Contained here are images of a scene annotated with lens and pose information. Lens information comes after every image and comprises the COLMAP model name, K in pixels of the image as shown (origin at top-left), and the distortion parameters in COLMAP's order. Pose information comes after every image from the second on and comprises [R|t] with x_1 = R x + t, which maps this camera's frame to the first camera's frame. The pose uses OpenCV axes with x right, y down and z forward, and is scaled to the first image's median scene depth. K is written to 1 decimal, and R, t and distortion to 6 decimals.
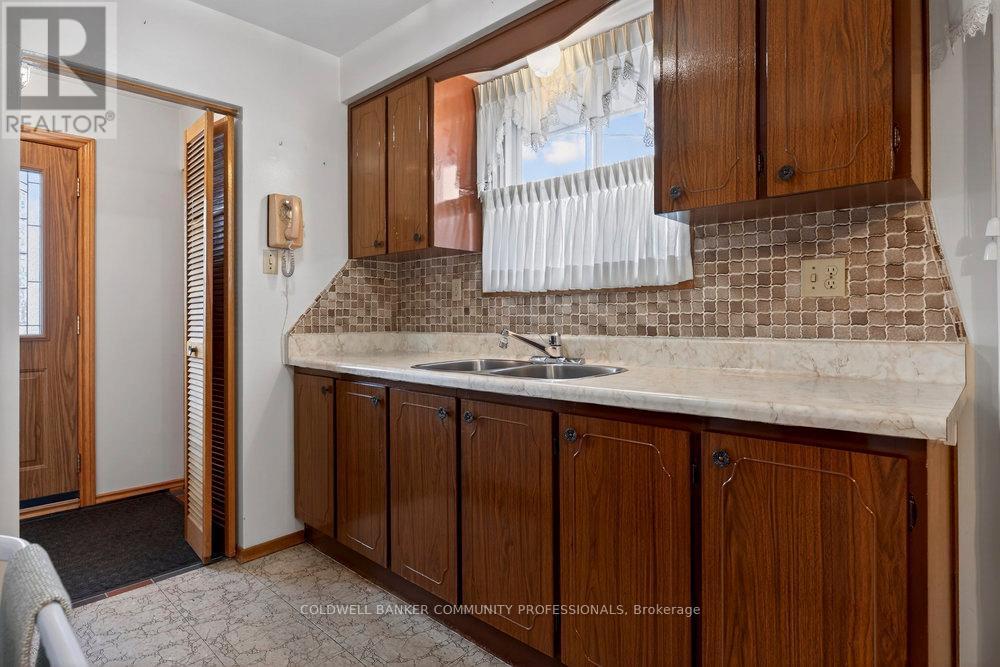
lens RADIAL K [[542.3, 0, 498.1], [0, 542.3, 318.7], [0, 0, 1]] dist [0.000253, 0.000648]
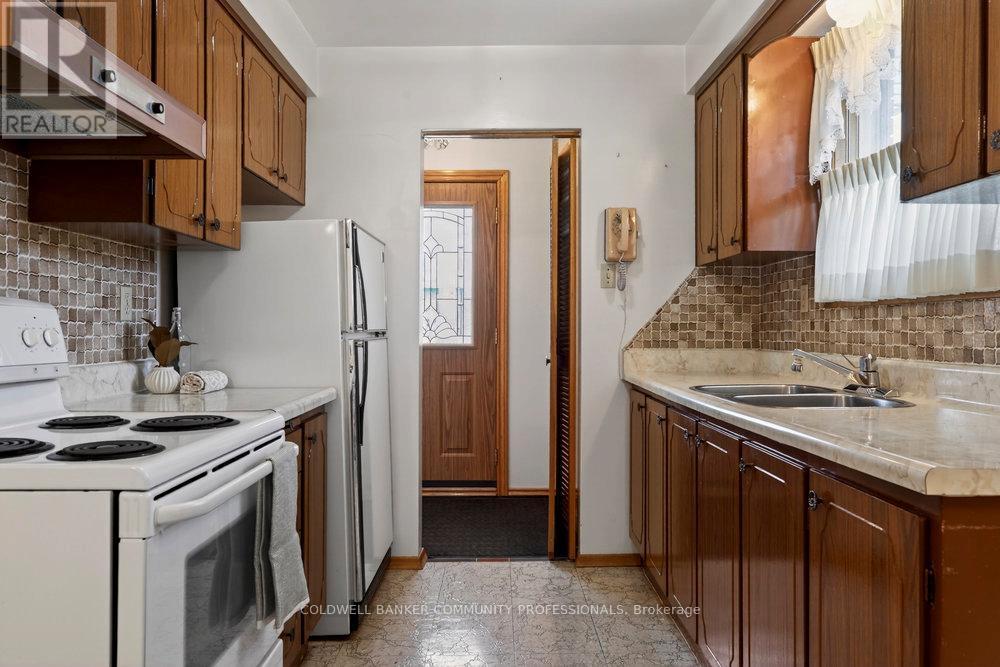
lens RADIAL K [[751.4, 0, 500.0], [0, 751.4, 333.5], [0, 0, 1]] dist [0.005668, 0.002497]
pose [[0.687712, 0.011210, -0.725897, 0.447379], [-0.007013, 0.999937, 0.008798, -0.009000], [0.725949, -0.000960, 0.687748, -0.097041]]
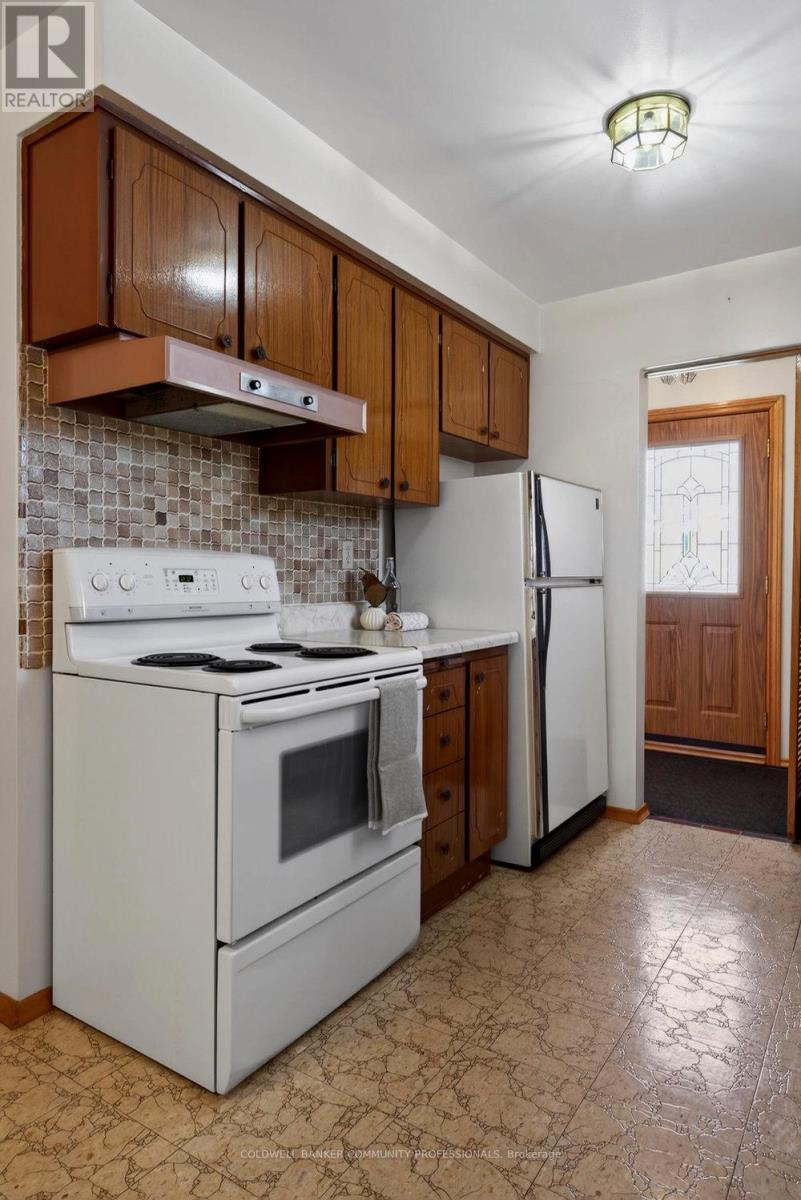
lens RADIAL K [[764.4, 0, 394.2], [0, 764.4, 588.9], [0, 0, 1]] dist [0.003934, 0.001893]
pose [[0.162930, 0.025575, -0.986306, 0.612615], [-0.006907, 0.999669, 0.024781, -0.012404], [0.986613, 0.002775, 0.163053, 0.096846]]
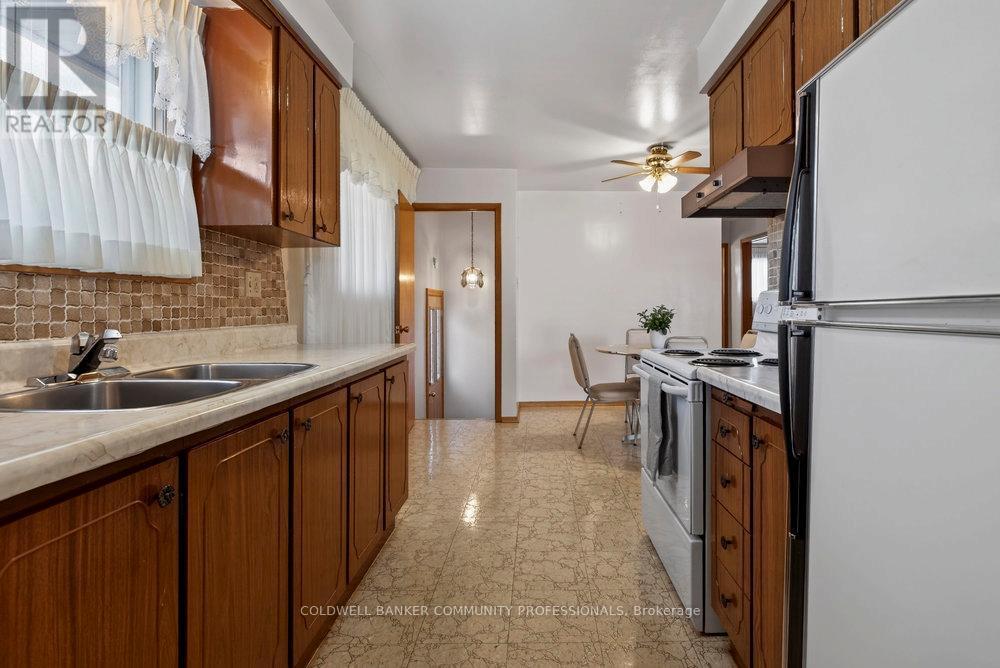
lens RADIAL K [[469.4, 0, 547.0], [0, 469.4, 308.4], [0, 0, 1]] dist [-0.000112, -0.000004]
pose [[-0.698737, 0.007252, 0.715341, -0.585877], [0.007379, 0.999968, -0.002929, 0.000467], [-0.715340, 0.003232, -0.698769, 0.855748]]
